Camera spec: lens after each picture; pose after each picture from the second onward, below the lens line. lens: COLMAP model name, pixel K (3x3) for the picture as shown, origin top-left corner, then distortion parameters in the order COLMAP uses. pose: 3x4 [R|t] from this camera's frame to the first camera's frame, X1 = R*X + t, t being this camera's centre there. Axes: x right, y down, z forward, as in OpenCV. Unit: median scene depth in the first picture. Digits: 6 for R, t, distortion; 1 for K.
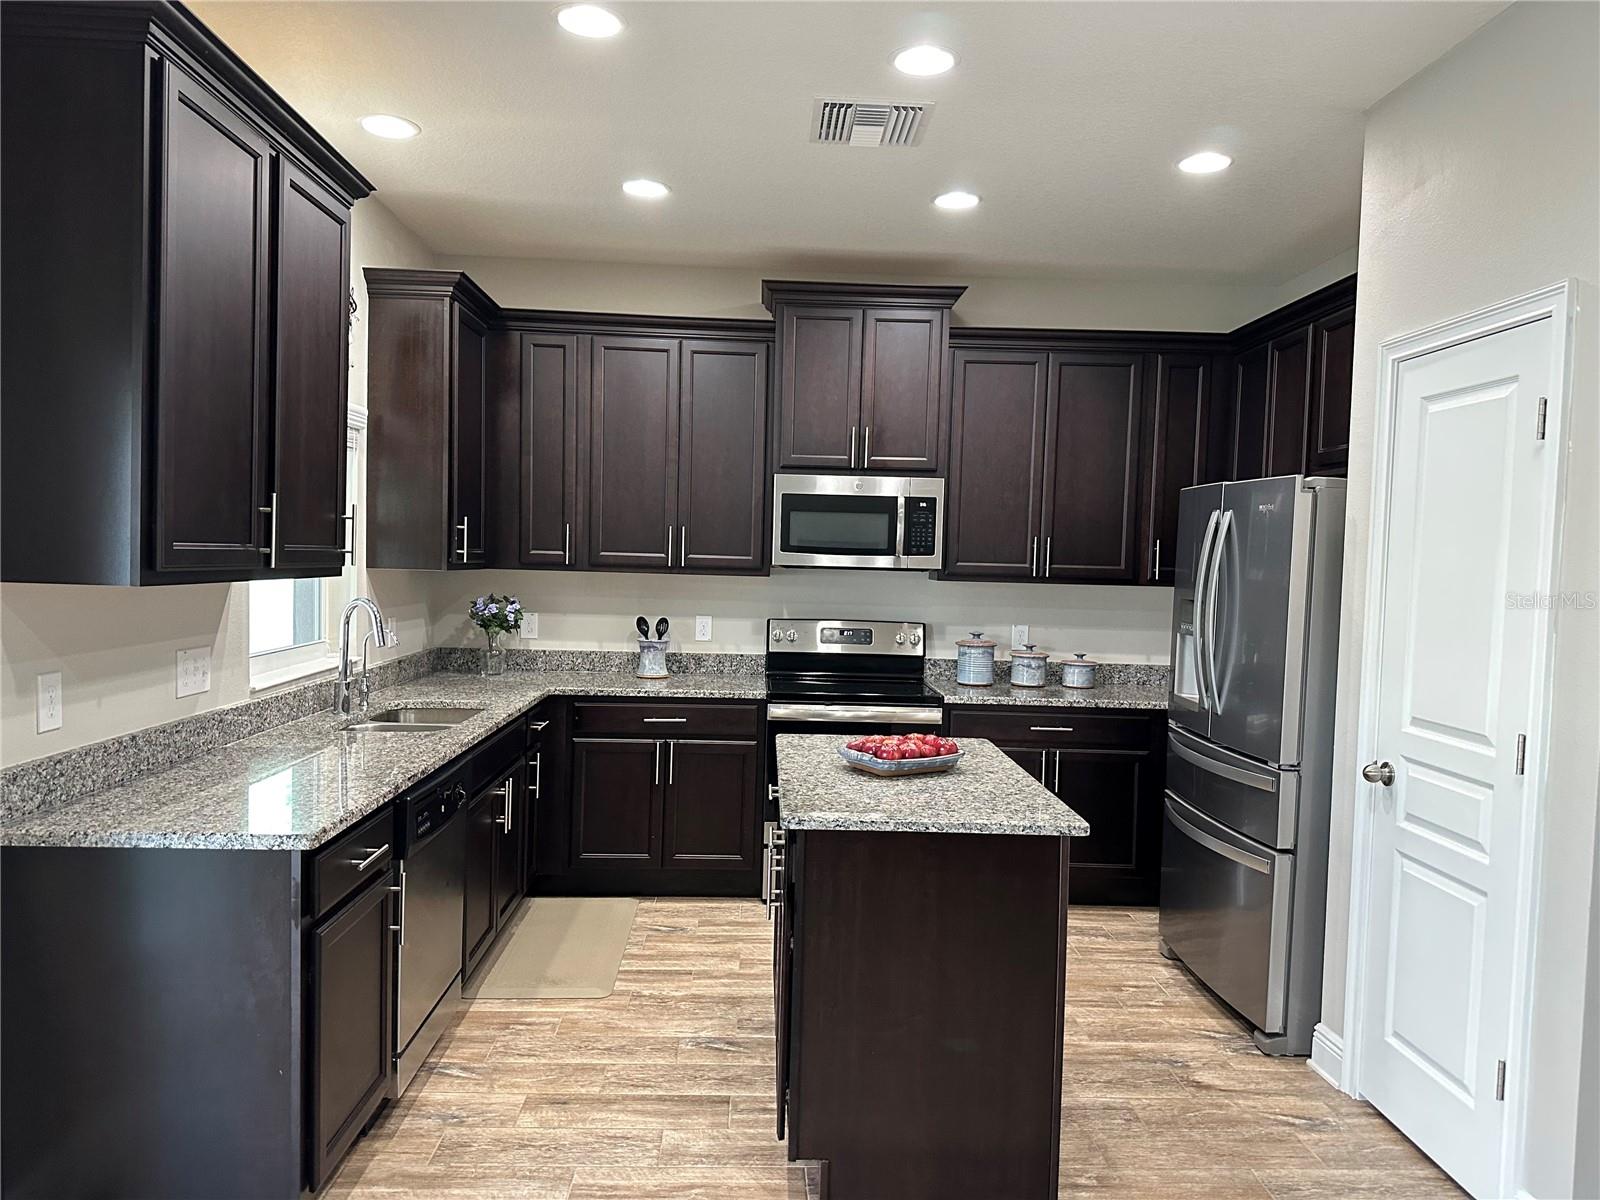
lens RADIAL K [[1123.7, 0, 800.0], [0, 1123.7, 600.0], [0, 0, 1]] dist [-0.005765, -0.004897]
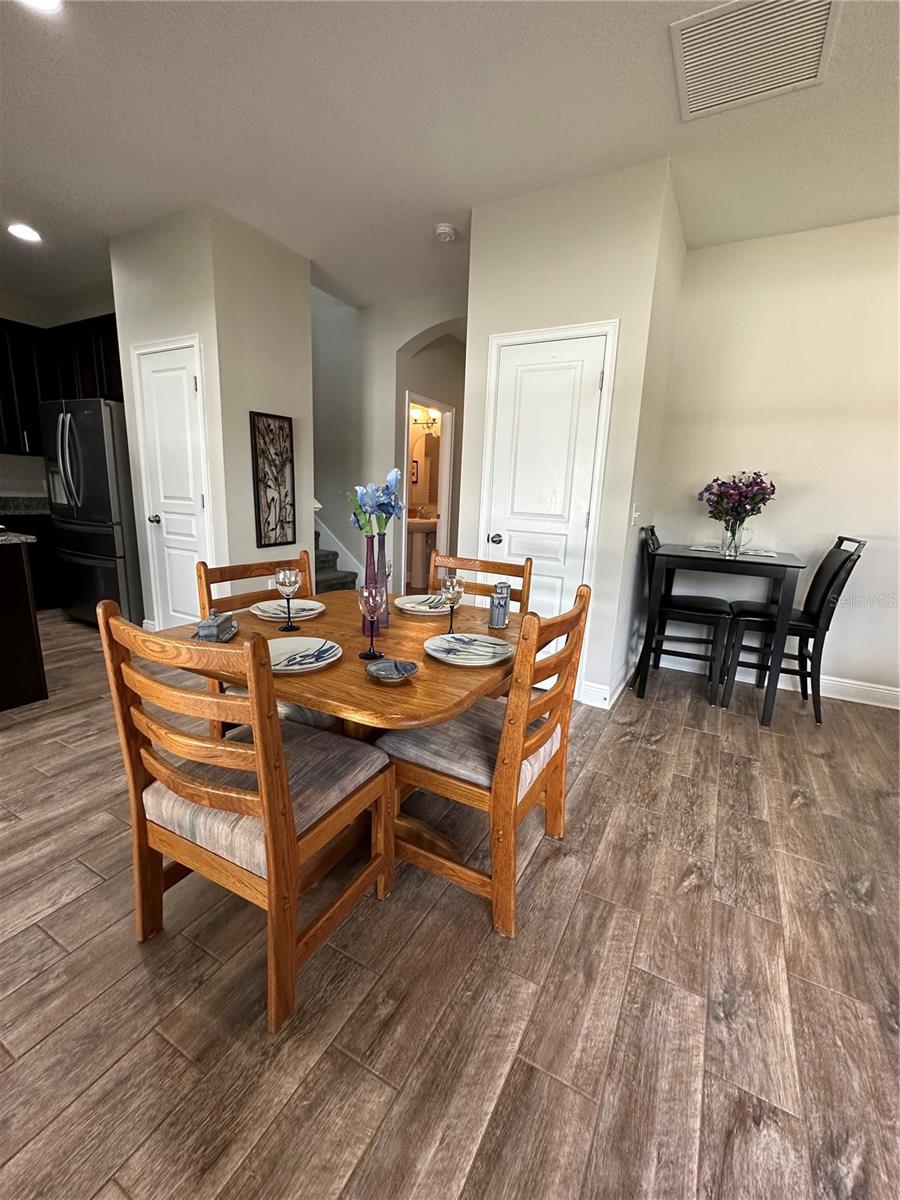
lens RADIAL K [[500.1, 0, 450.0], [0, 500.1, 600.0], [0, 0, 1]] dist [-0.001857, 0.000226]
pose [[0.517886, -0.190286, 0.834018, -0.138191], [0.013728, 0.976670, 0.214308, 0.088551], [-0.855339, -0.099538, 0.508416, -0.212288]]
